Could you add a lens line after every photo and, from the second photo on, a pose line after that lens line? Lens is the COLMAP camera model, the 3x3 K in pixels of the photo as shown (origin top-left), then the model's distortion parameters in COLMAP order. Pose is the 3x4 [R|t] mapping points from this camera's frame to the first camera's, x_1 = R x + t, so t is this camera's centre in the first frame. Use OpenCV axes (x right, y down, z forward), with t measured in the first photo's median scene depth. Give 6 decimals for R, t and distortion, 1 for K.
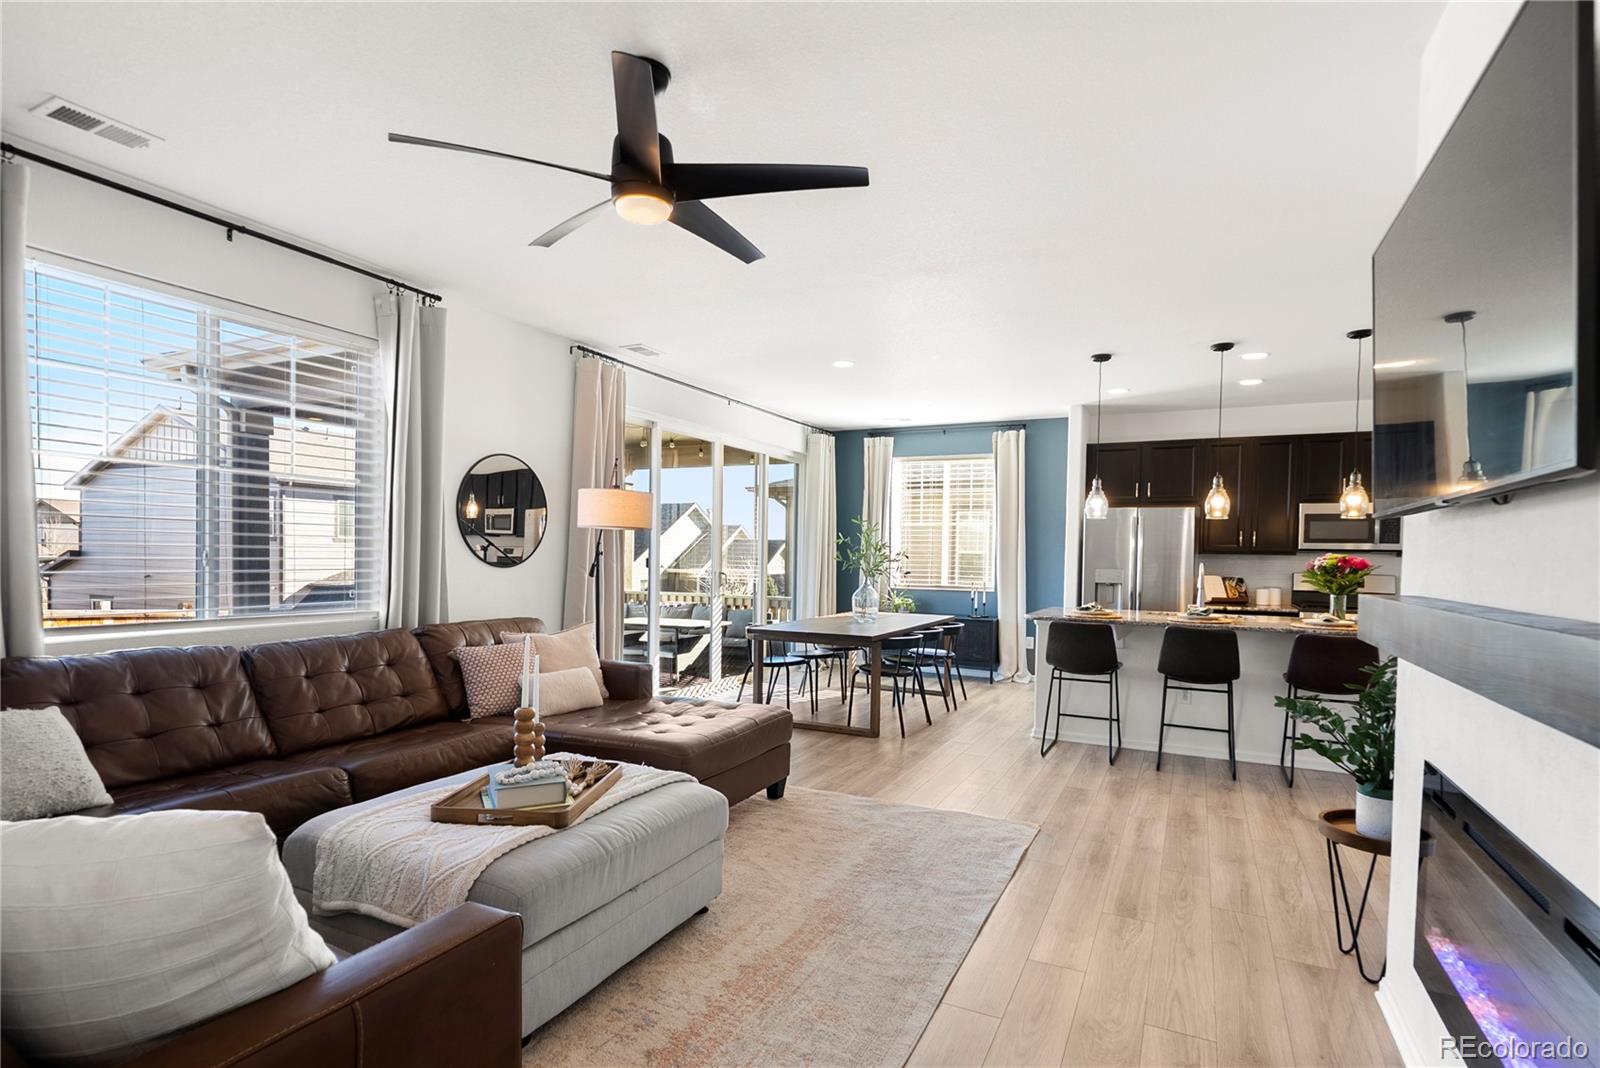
lens RADIAL K [[778.4, 0, 807.5], [0, 778.4, 574.3], [0, 0, 1]] dist [0.001094, 0.000454]
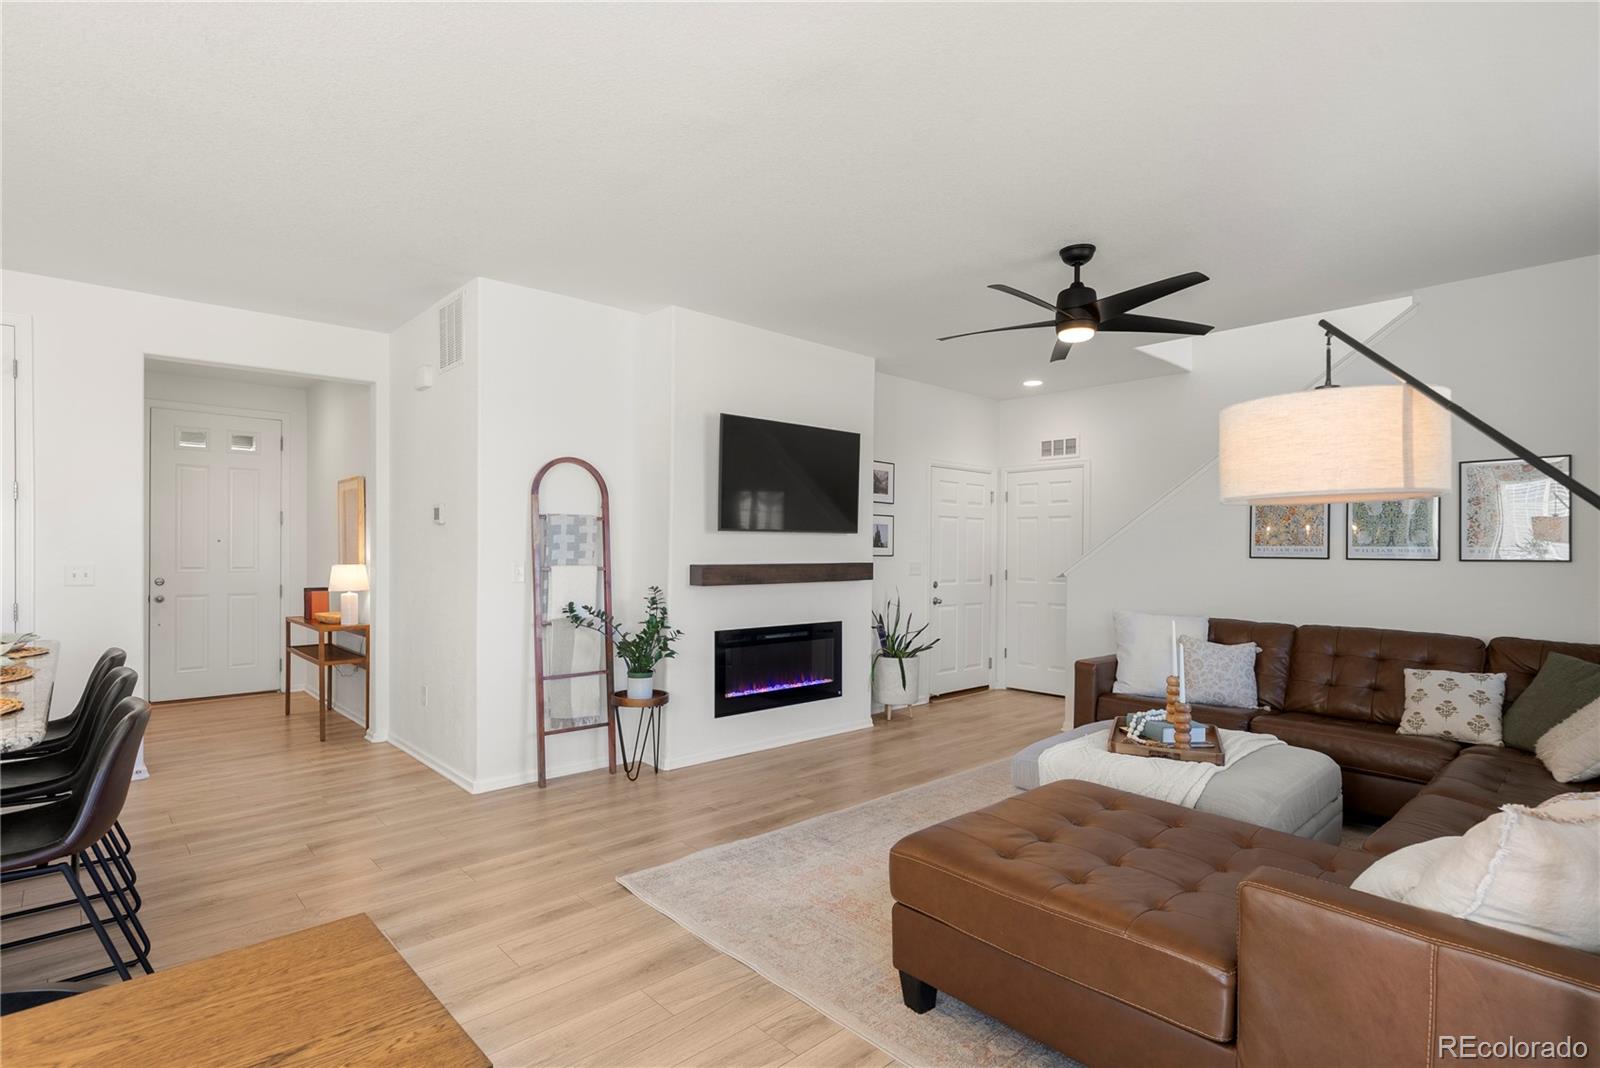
lens RADIAL K [[788.5, 0, 803.4], [0, 788.5, 551.3], [0, 0, 1]] dist [0.001851, -0.000917]
pose [[-0.937481, -0.023417, 0.347249, -0.088076], [-0.012840, 0.999382, 0.032729, -0.026555], [-0.347800, 0.026224, -0.937202, 0.910711]]
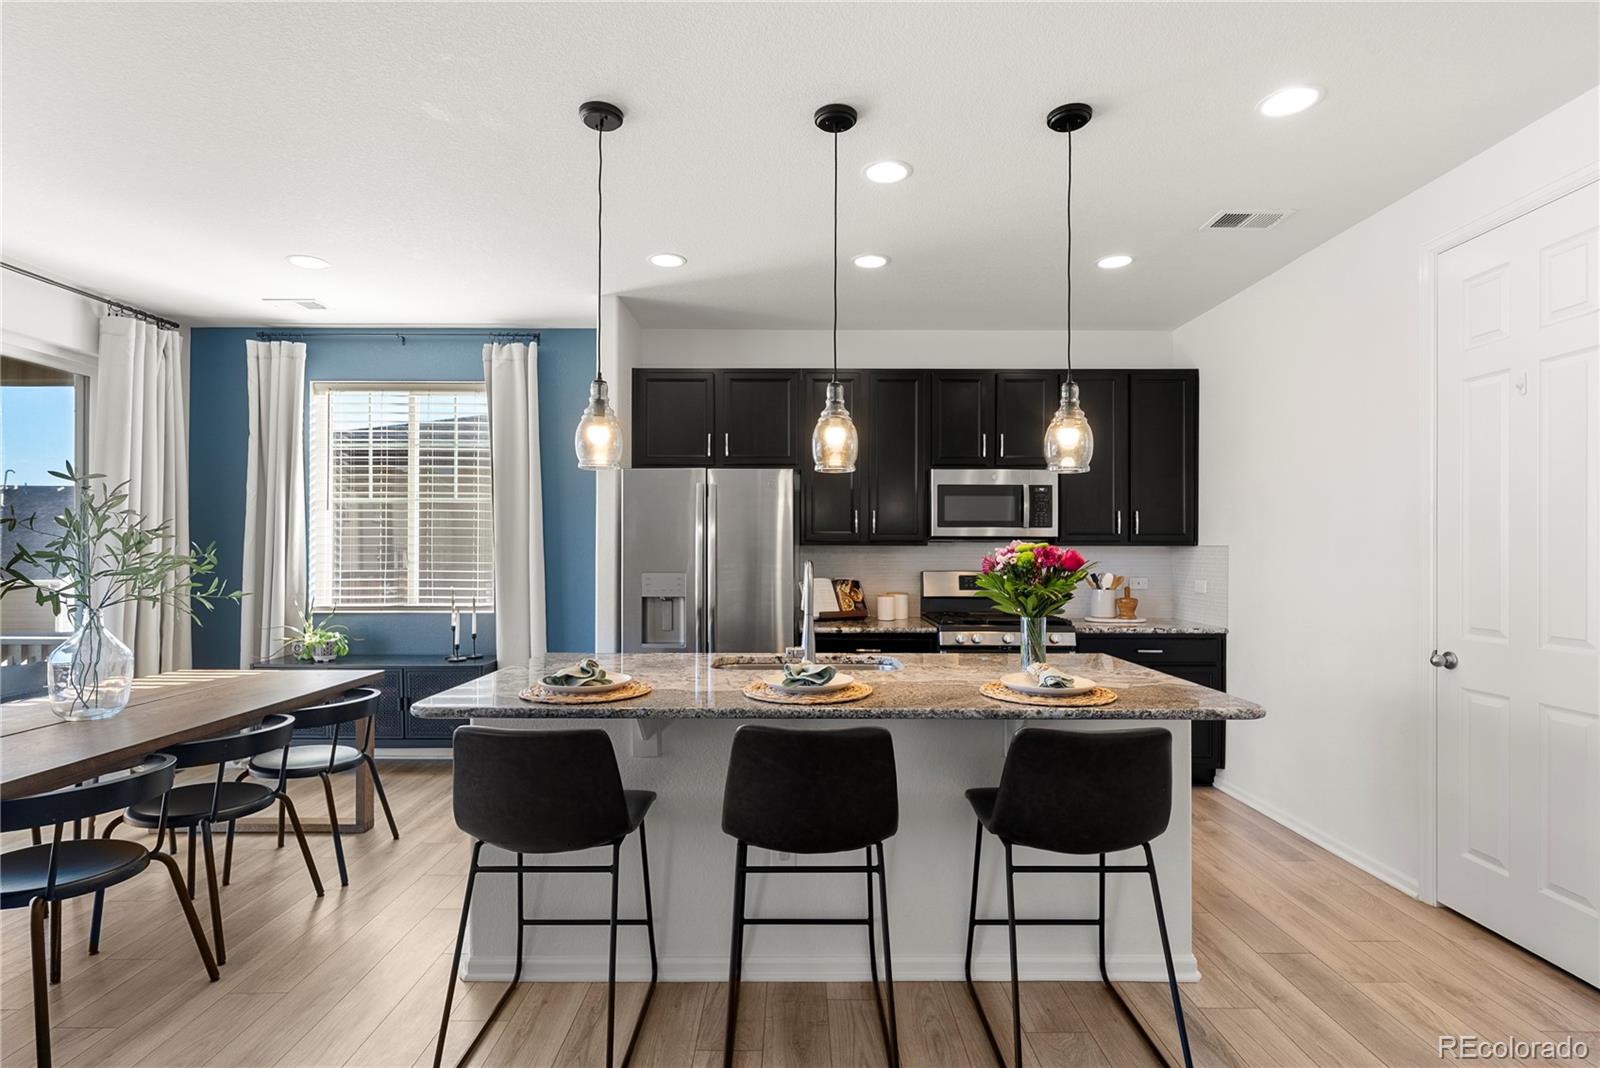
lens RADIAL K [[788.5, 0, 793.7], [0, 788.5, 547.1], [0, 0, 1]] dist [0.001851, -0.000917]
pose [[0.895013, -0.012453, 0.445867, 0.212458], [0.025437, 0.999408, -0.023146, -0.010007], [-0.445315, 0.032057, 0.894800, 0.429685]]
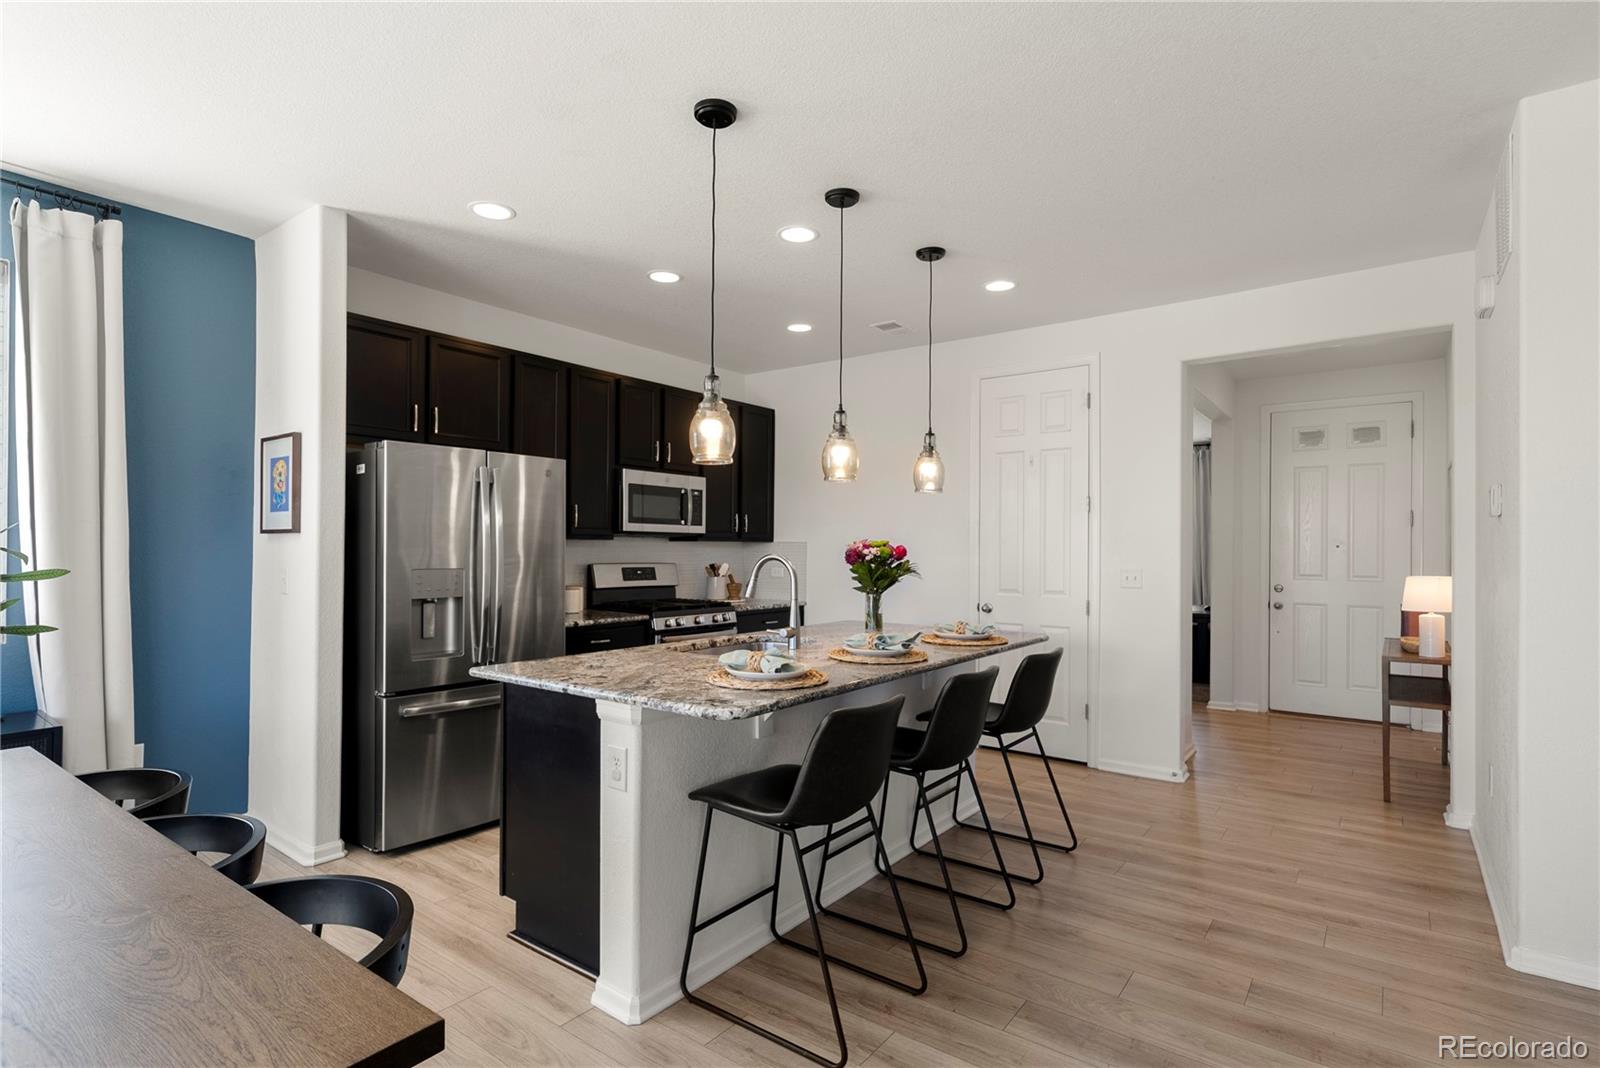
lens RADIAL K [[788.5, 0, 791.8], [0, 788.5, 544.0], [0, 0, 1]] dist [0.001851, -0.000917]
pose [[0.188634, -0.010759, 0.981989, -0.059732], [0.023569, 0.999702, 0.006425, -0.021023], [-0.981765, 0.021933, 0.188831, 0.689748]]
